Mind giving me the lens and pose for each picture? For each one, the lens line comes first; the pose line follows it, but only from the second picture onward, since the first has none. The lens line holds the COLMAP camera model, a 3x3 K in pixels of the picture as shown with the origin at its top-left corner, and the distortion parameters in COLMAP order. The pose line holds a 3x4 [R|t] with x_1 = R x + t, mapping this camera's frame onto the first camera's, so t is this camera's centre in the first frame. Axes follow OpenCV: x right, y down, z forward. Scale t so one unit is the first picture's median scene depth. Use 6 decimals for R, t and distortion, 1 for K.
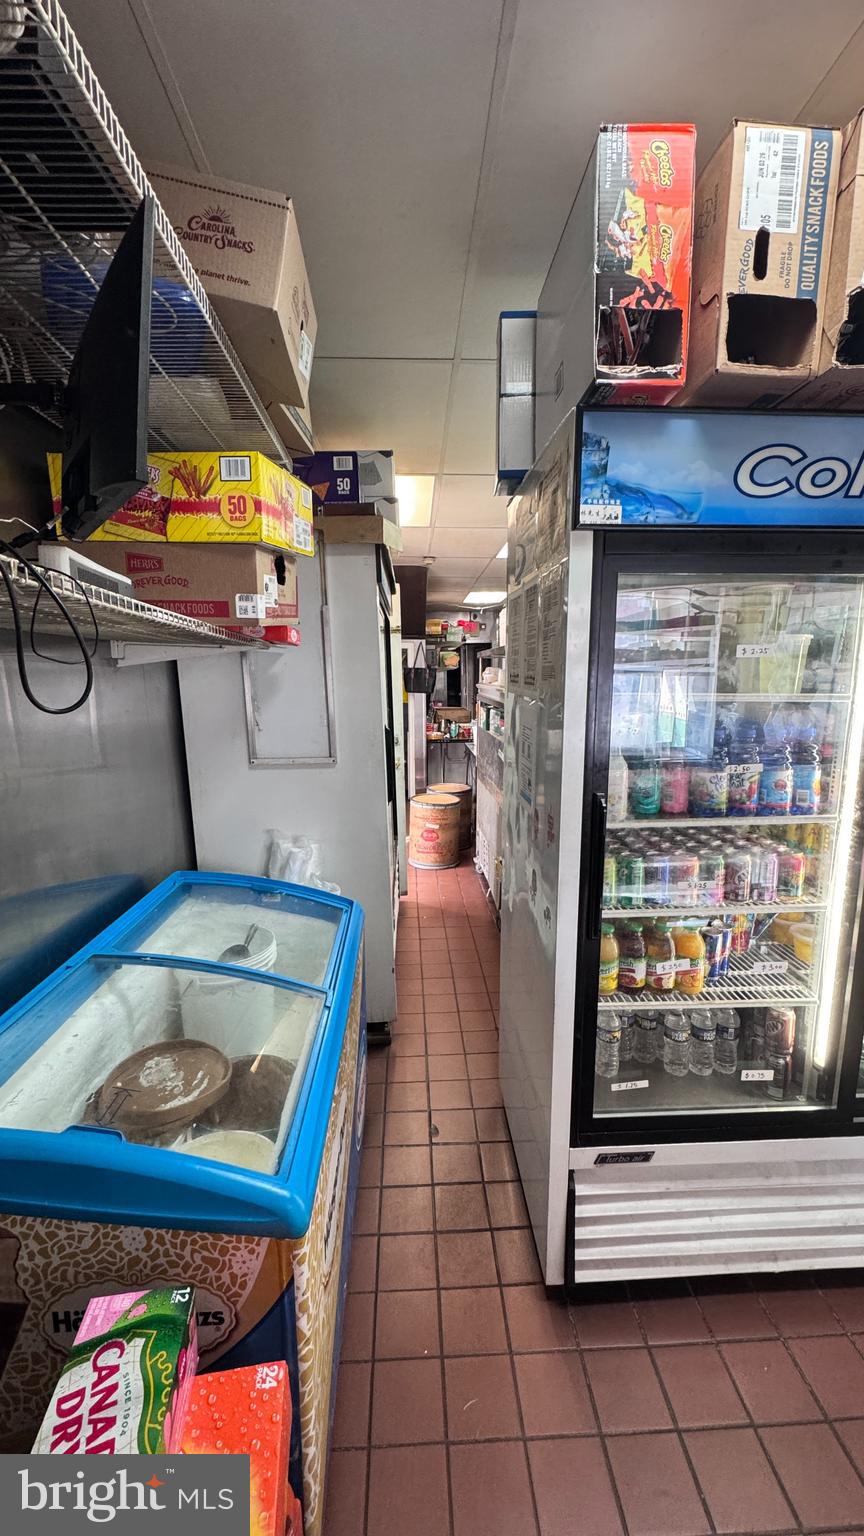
lens RADIAL K [[607.6, 0, 431.7], [0, 607.6, 763.6], [0, 0, 1]] dist [-0.001813, -0.000177]
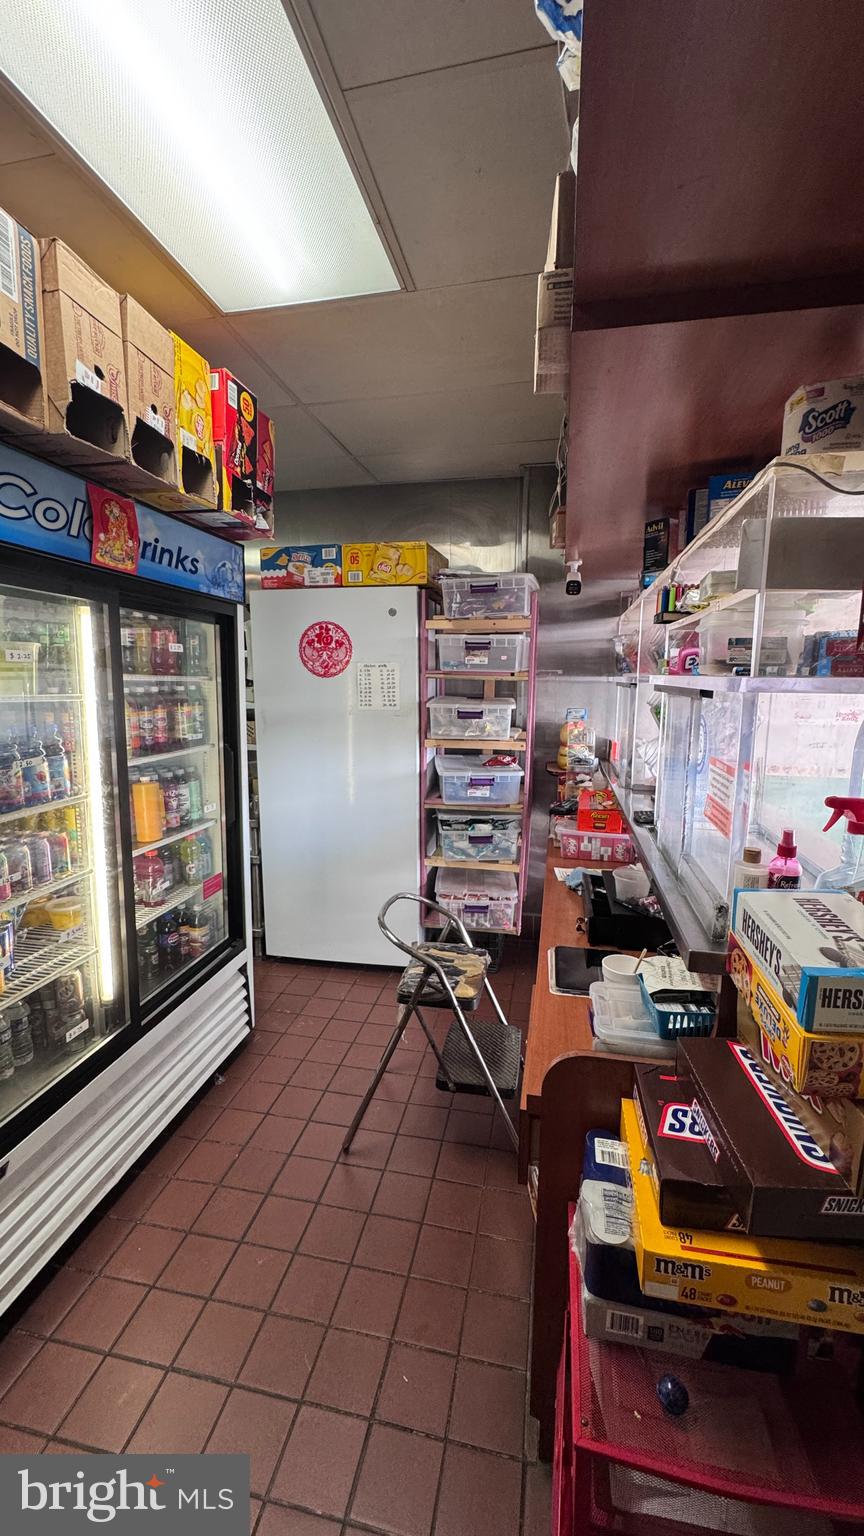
lens RADIAL K [[607.6, 0, 436.6], [0, 607.6, 768.6], [0, 0, 1]] dist [-0.001813, -0.000177]
pose [[0.234767, -0.131654, 0.963095, -0.333057], [0.139505, 0.985092, 0.100654, 0.009702], [-0.961989, 0.110726, 0.249634, 0.014347]]
